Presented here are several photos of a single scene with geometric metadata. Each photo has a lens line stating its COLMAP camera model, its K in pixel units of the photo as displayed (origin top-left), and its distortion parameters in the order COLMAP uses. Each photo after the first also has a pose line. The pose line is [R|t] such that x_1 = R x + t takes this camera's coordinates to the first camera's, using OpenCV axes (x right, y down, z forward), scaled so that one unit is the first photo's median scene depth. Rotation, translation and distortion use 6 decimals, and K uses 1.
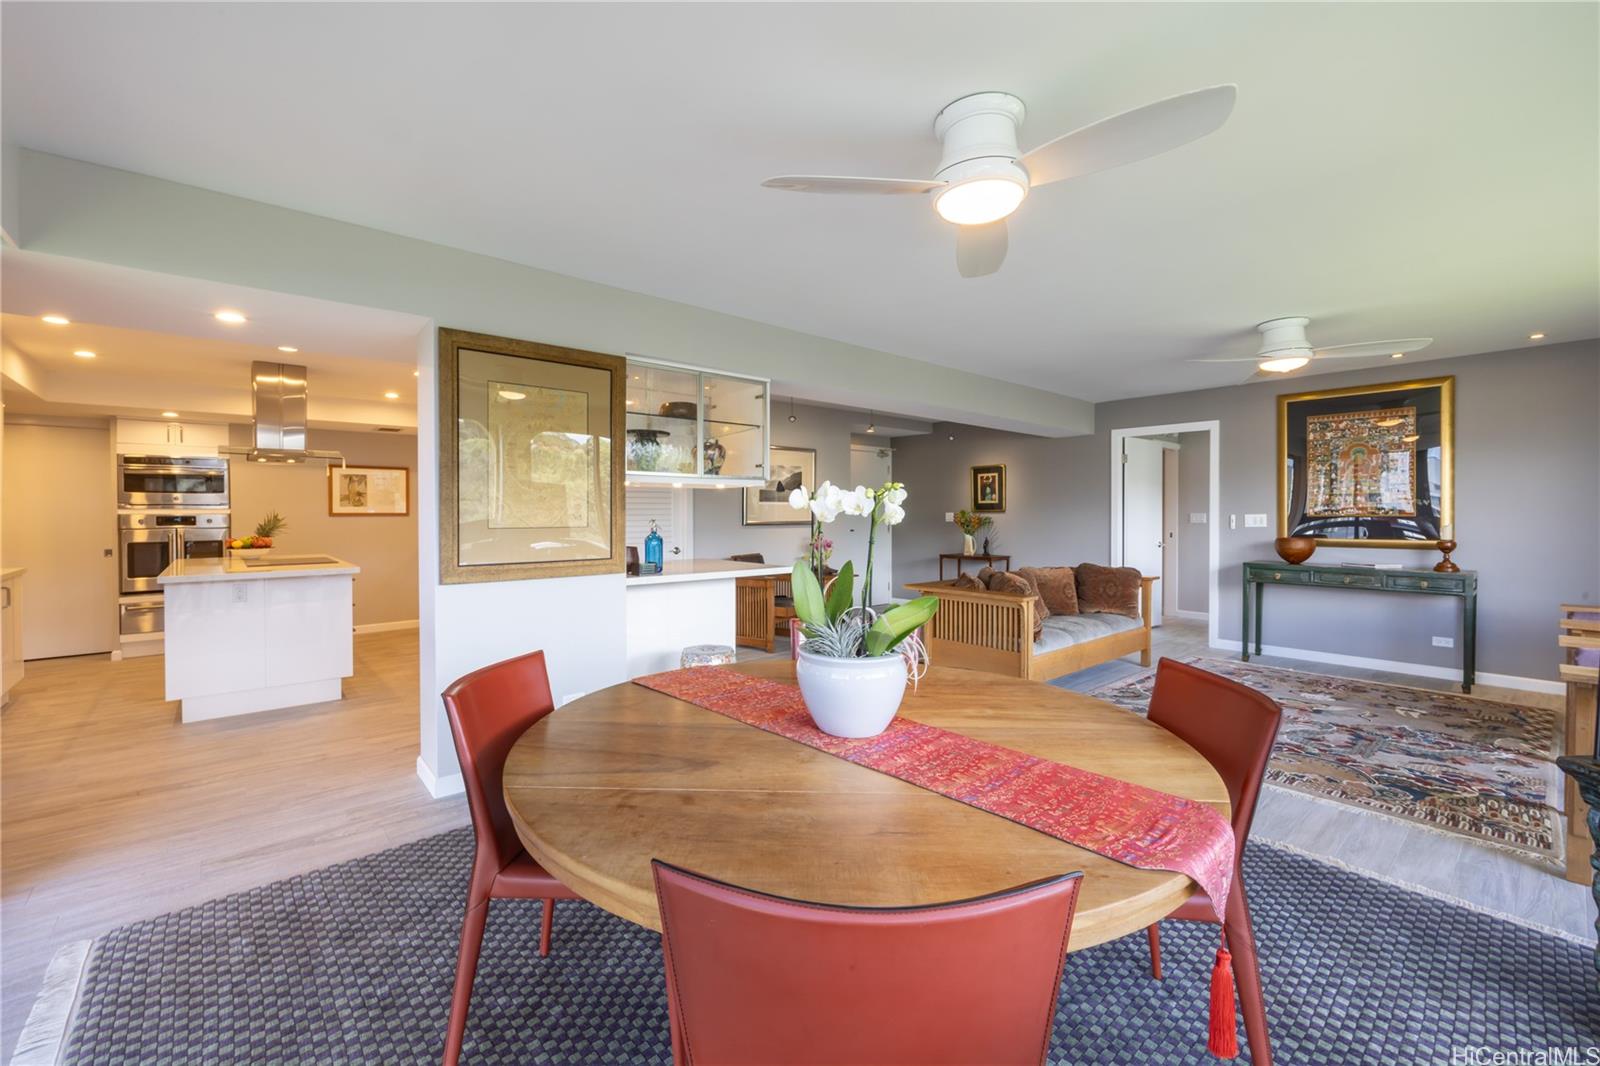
lens RADIAL K [[683.2, 0, 761.8], [0, 683.2, 519.9], [0, 0, 1]] dist [-0.003937, -0.000195]
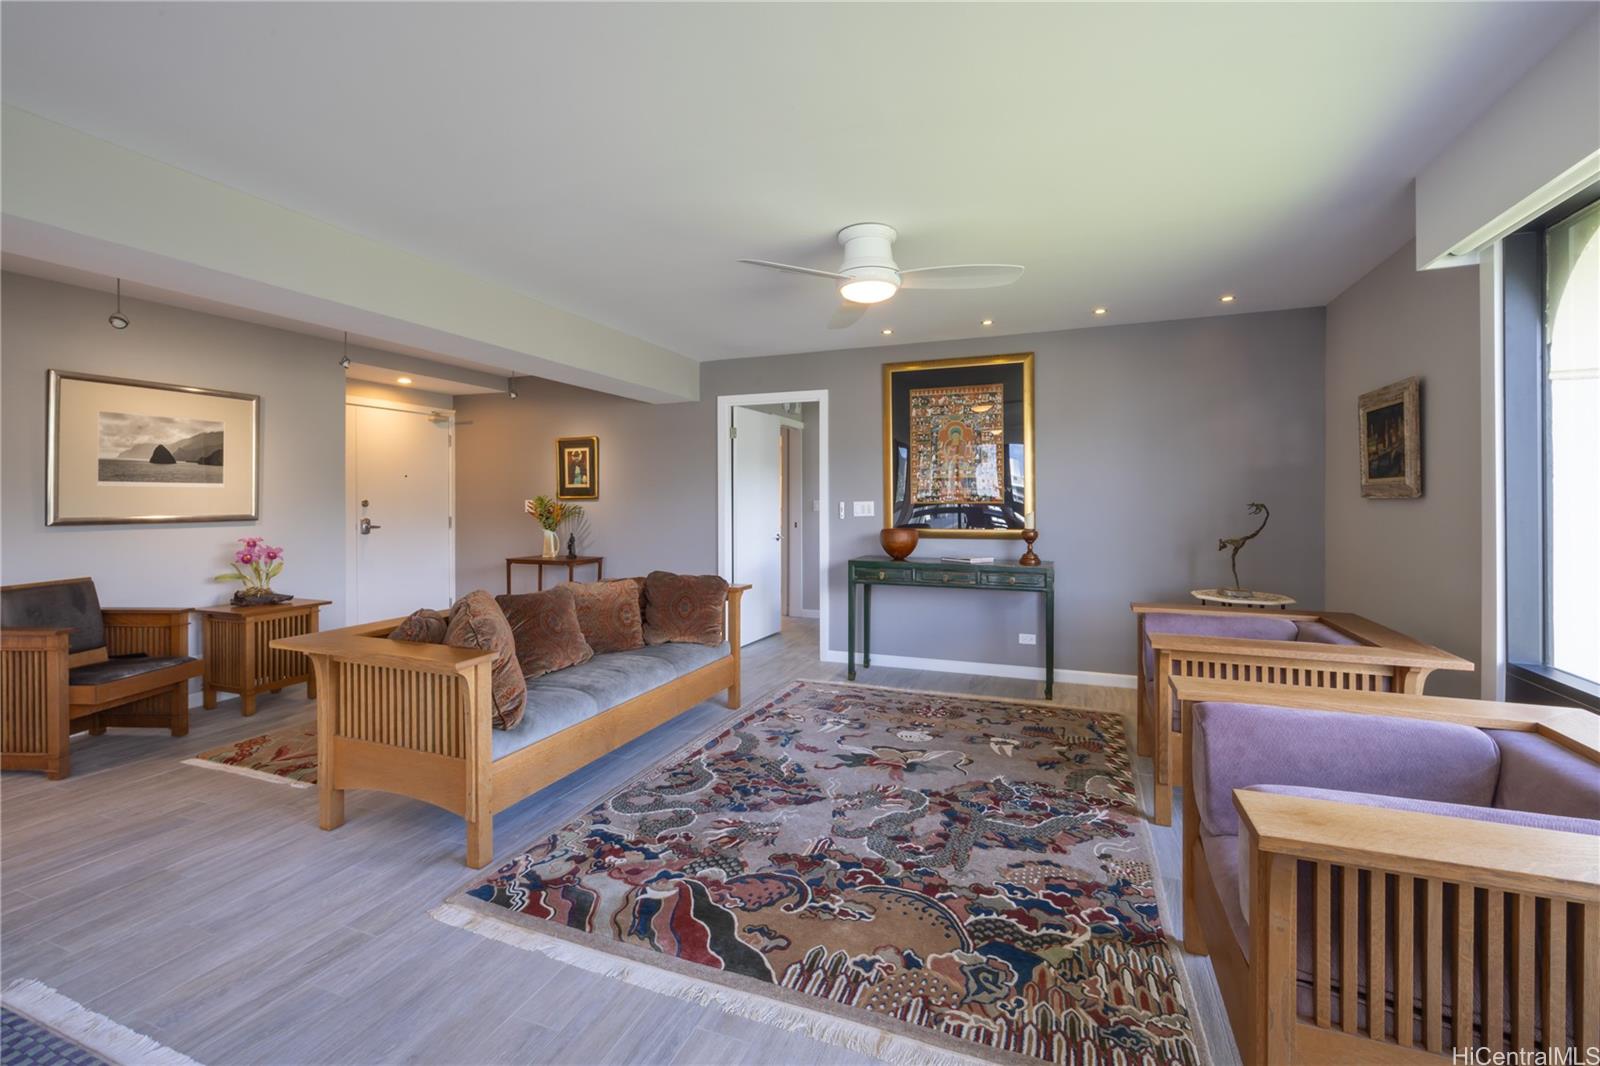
lens RADIAL K [[683.2, 0, 826.4], [0, 683.2, 503.7], [0, 0, 1]] dist [-0.003937, -0.000195]
pose [[0.867224, -0.004281, 0.497900, 0.276455], [0.006833, 0.999971, -0.003303, -0.003307], [-0.497871, 0.006267, 0.867228, 0.301105]]
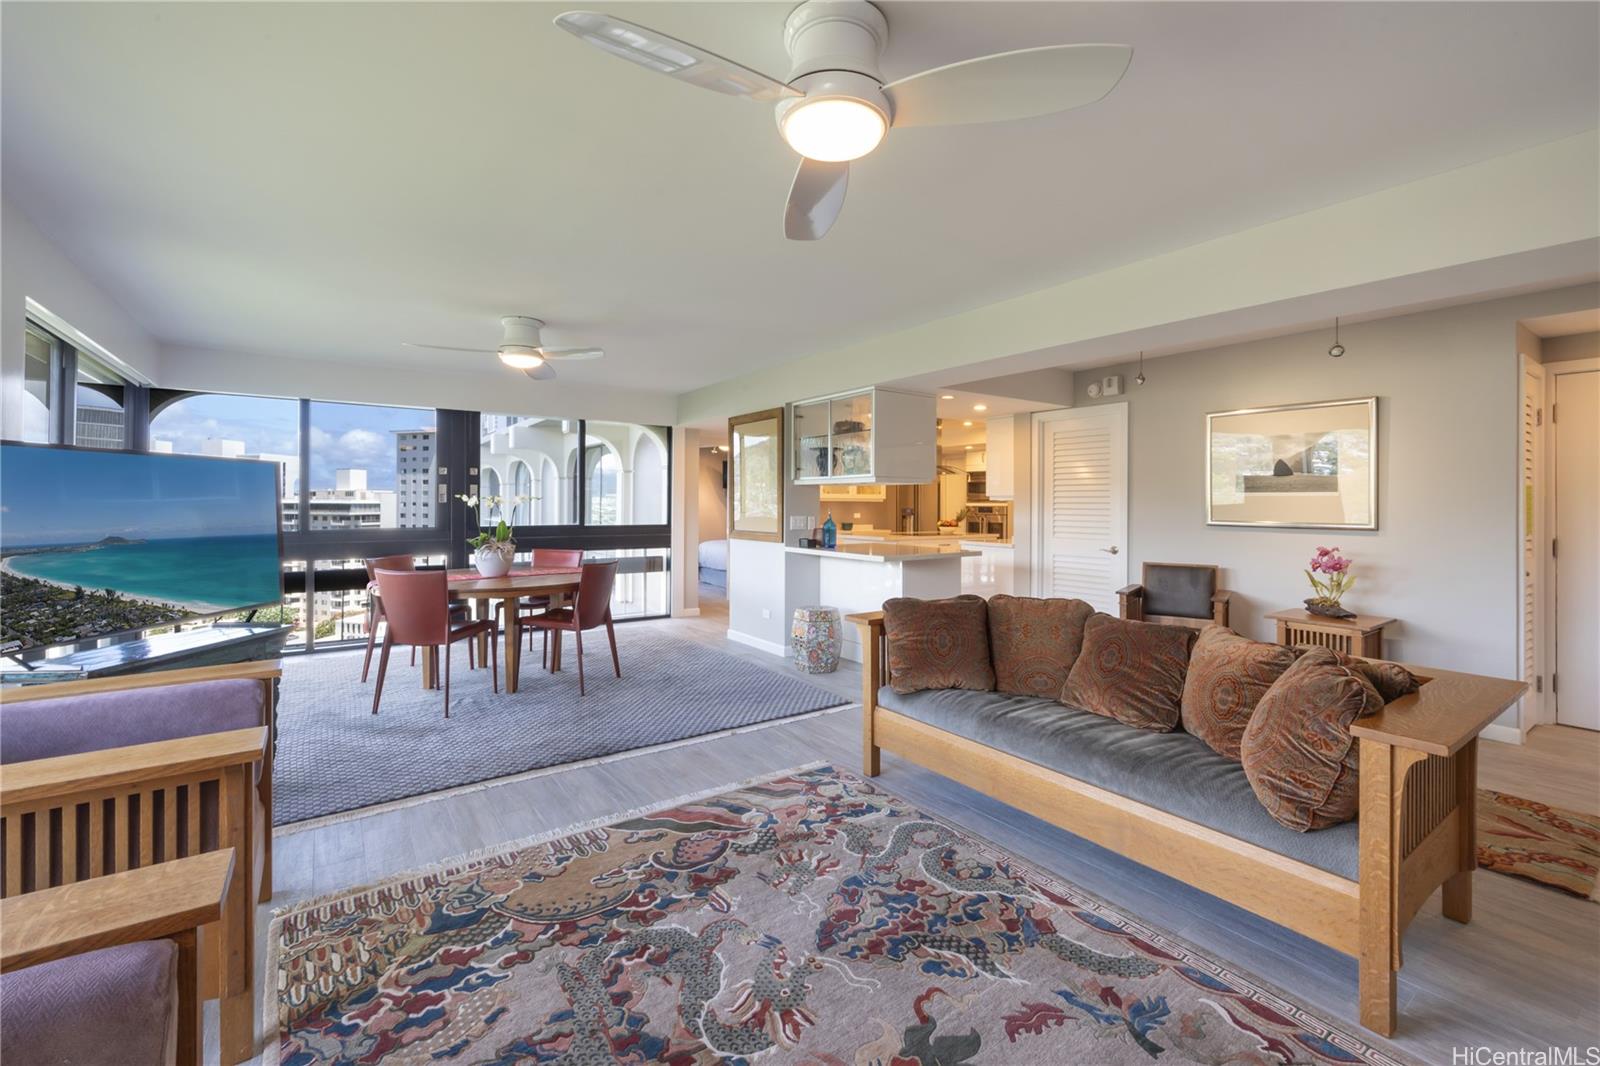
lens RADIAL K [[683.2, 0, 814.5], [0, 683.2, 504.6], [0, 0, 1]] dist [-0.003937, -0.000195]
pose [[-0.080910, 0.000489, -0.996721, 0.868815], [-0.015699, 0.999875, 0.001764, -0.010230], [0.996598, 0.015790, -0.080892, 0.764842]]
